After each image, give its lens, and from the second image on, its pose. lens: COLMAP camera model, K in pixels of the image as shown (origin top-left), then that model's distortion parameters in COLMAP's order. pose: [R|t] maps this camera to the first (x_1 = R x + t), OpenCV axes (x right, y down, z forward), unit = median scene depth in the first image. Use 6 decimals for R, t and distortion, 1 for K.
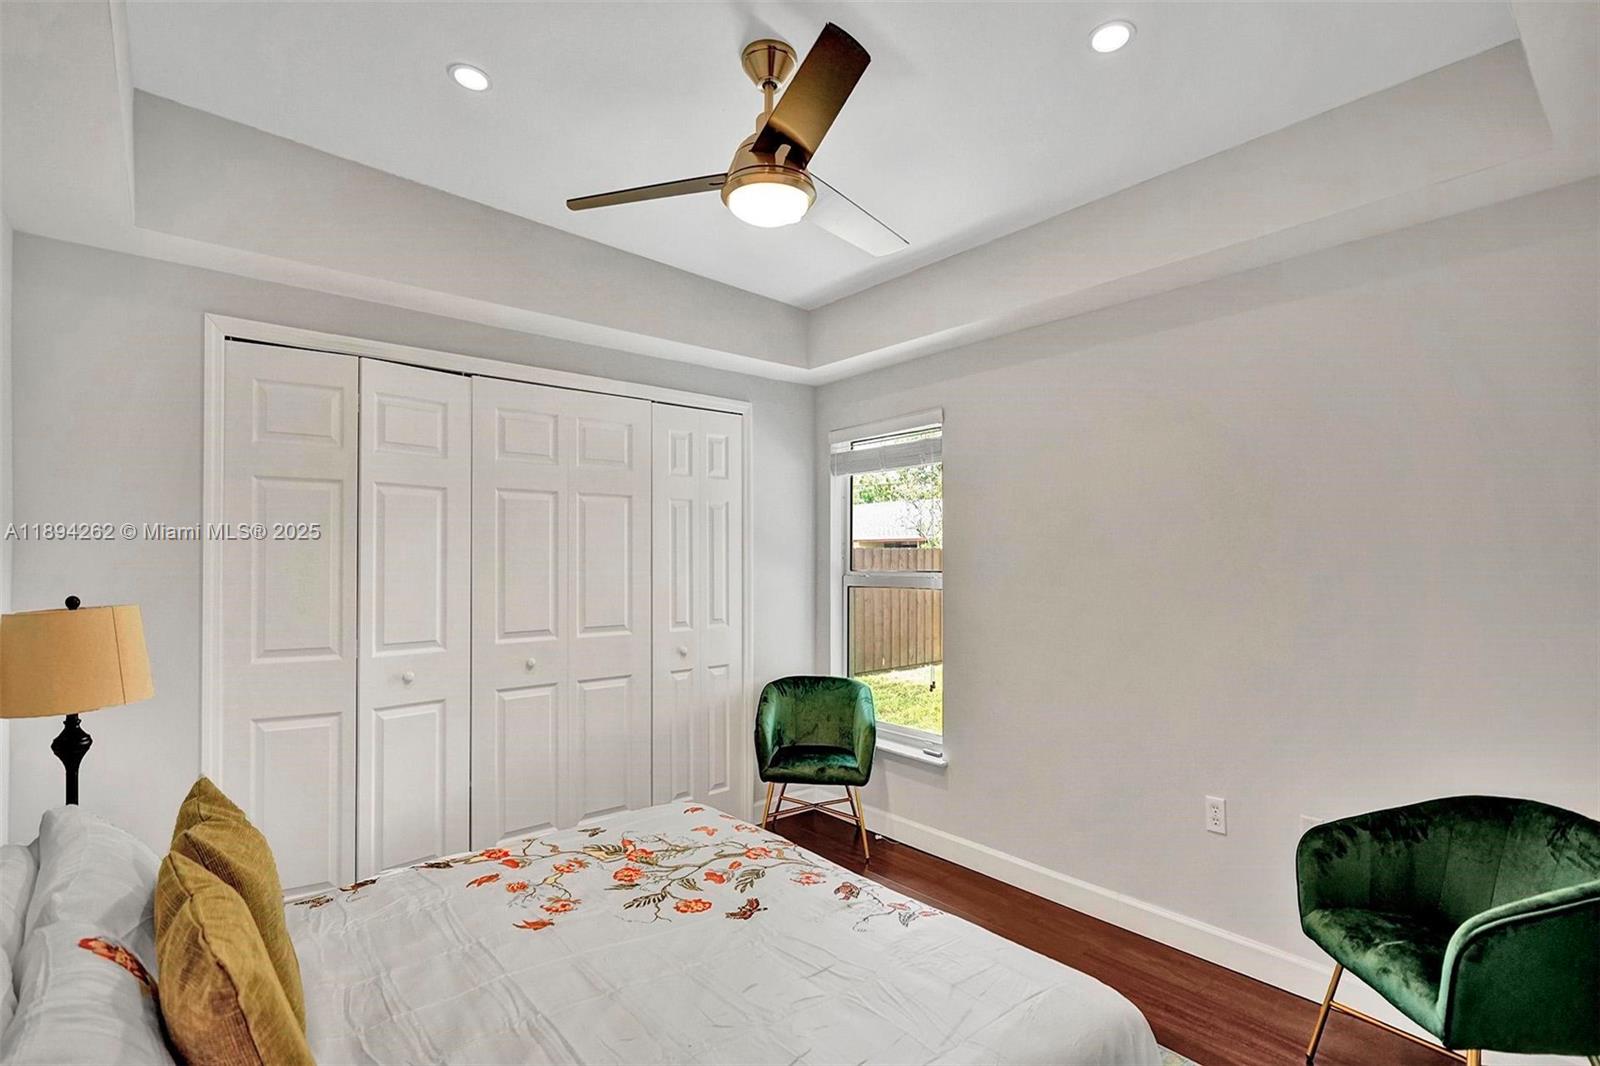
lens RADIAL K [[733.1, 0, 809.7], [0, 733.1, 549.0], [0, 0, 1]] dist [-0.005108, 0.002570]
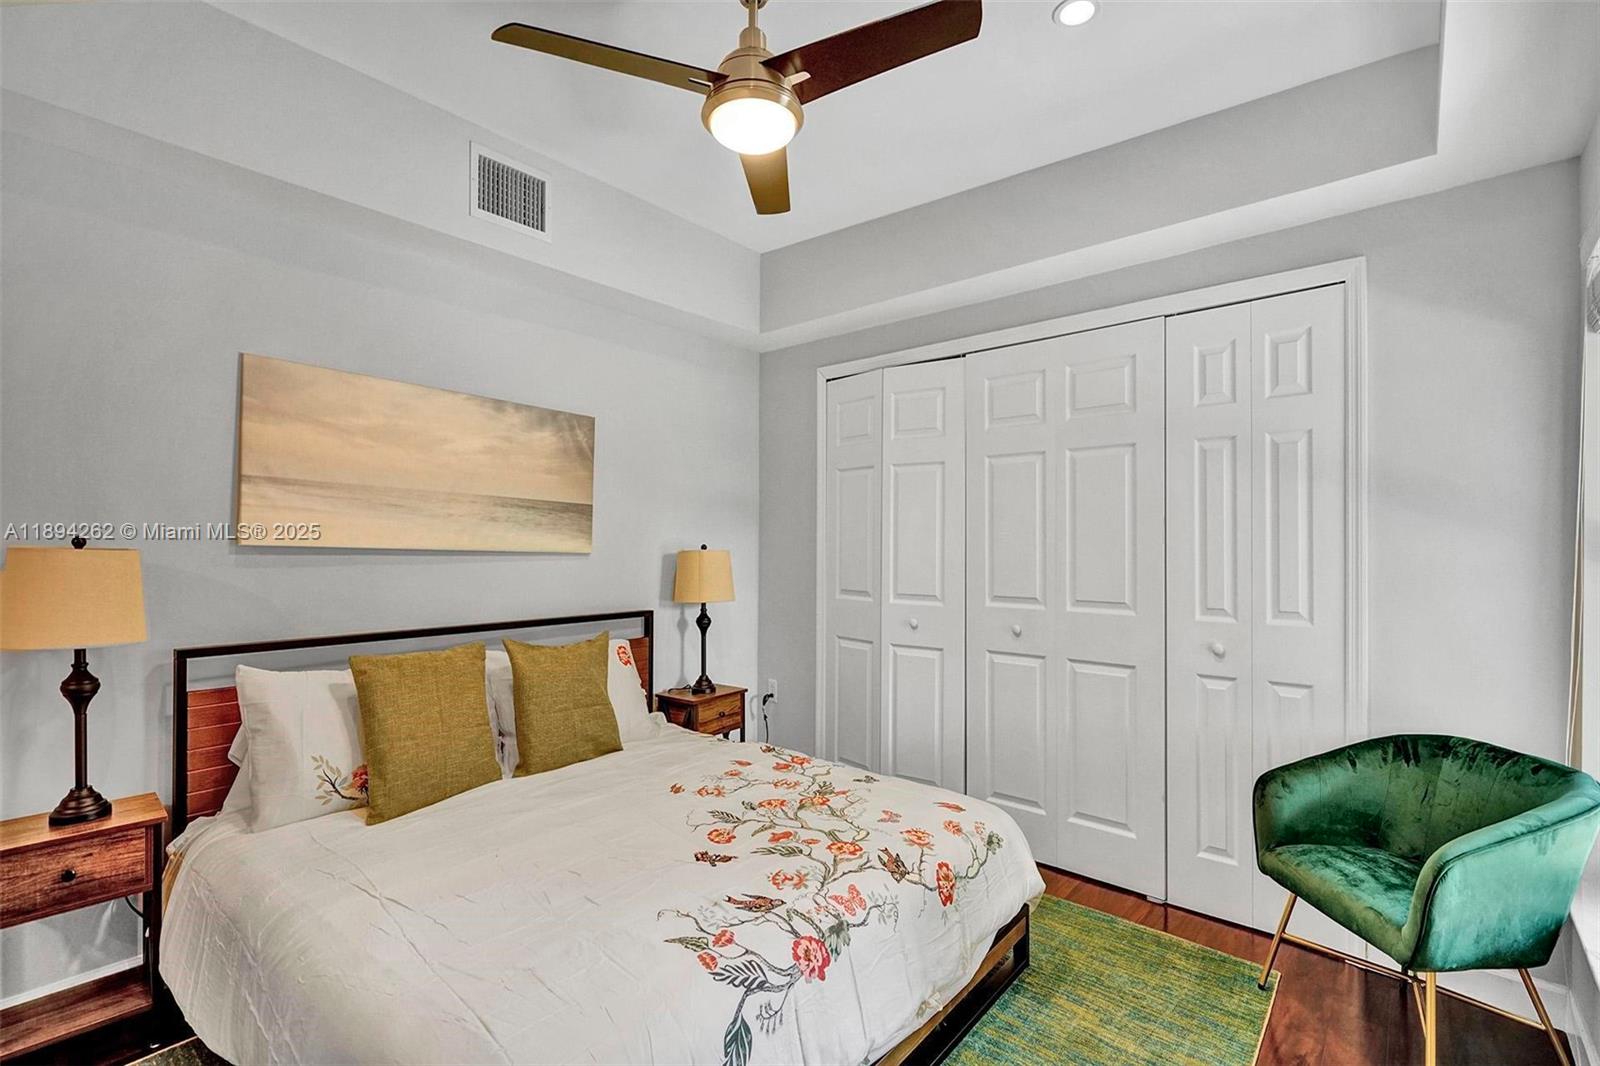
lens RADIAL K [[733.1, 0, 809.8], [0, 733.1, 534.9], [0, 0, 1]] dist [-0.005108, 0.002570]
pose [[0.149528, -0.012009, -0.988685, 0.727914], [0.006451, 0.999917, -0.011170, 0.050600], [0.988736, -0.004708, 0.149593, 0.772683]]
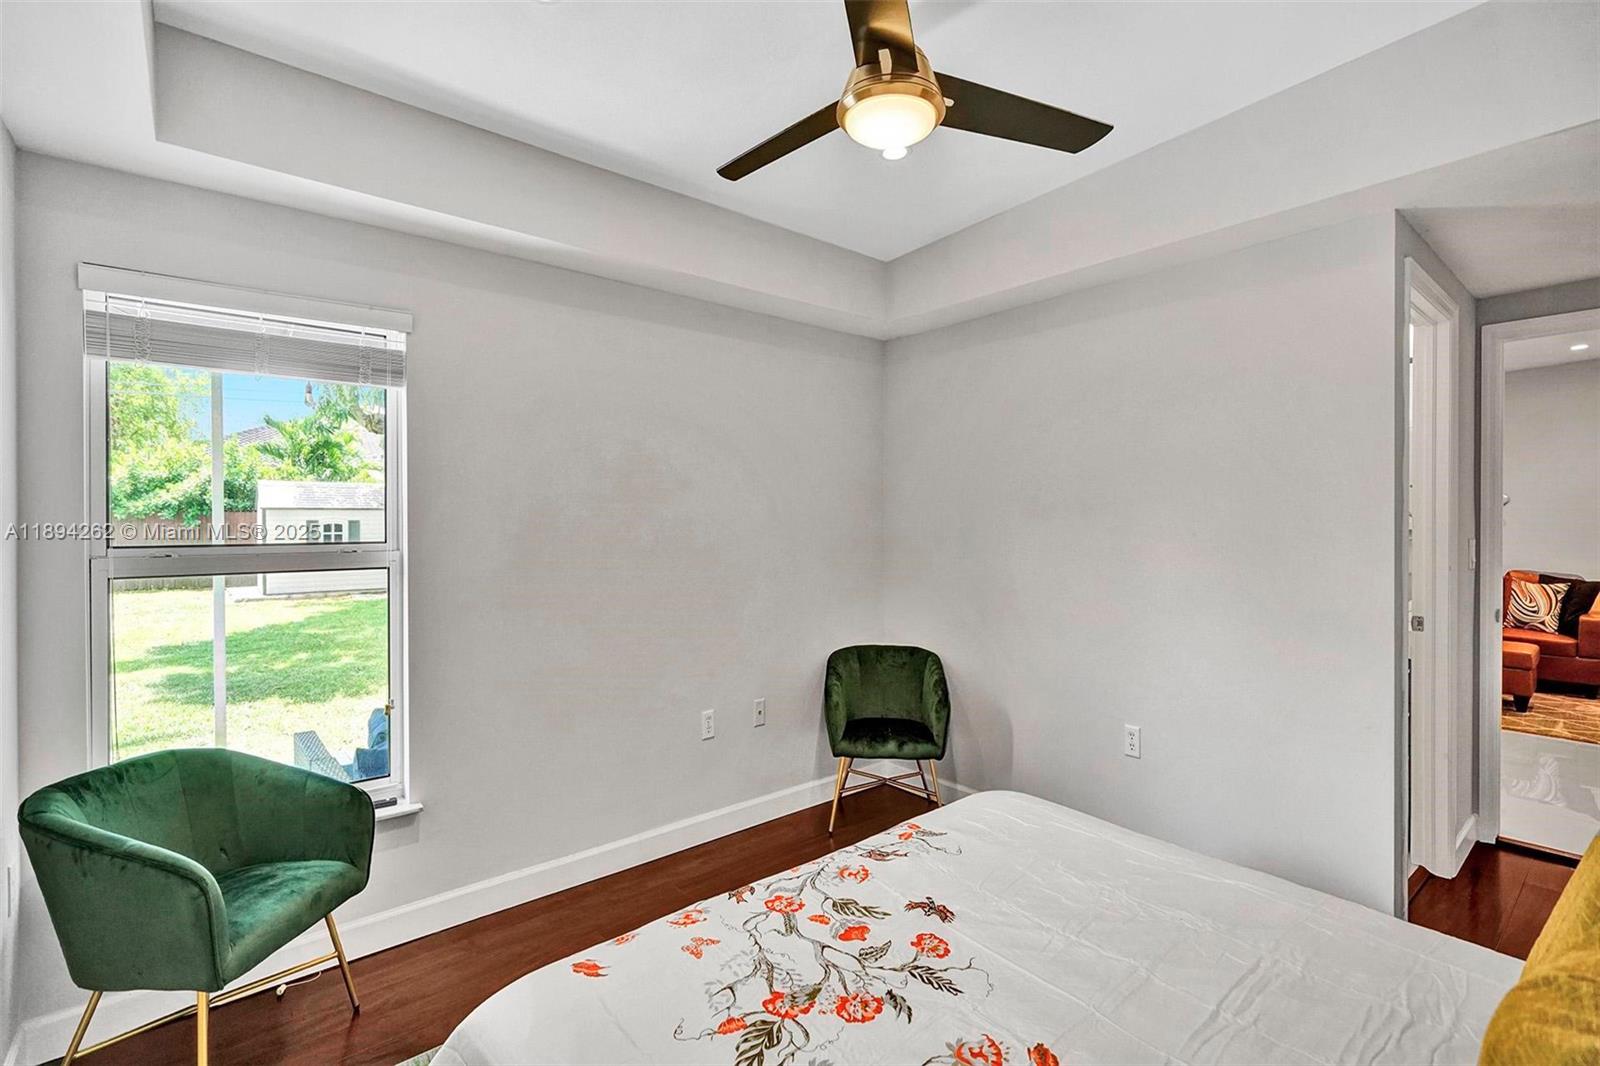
lens RADIAL K [[733.1, 0, 795.9], [0, 733.1, 523.6], [0, 0, 1]] dist [-0.005108, 0.002570]
pose [[0.029248, -0.005370, 0.999558, -0.775965], [-0.004516, 0.999975, 0.005505, 0.011364], [-0.999562, -0.004675, 0.029223, 0.898793]]
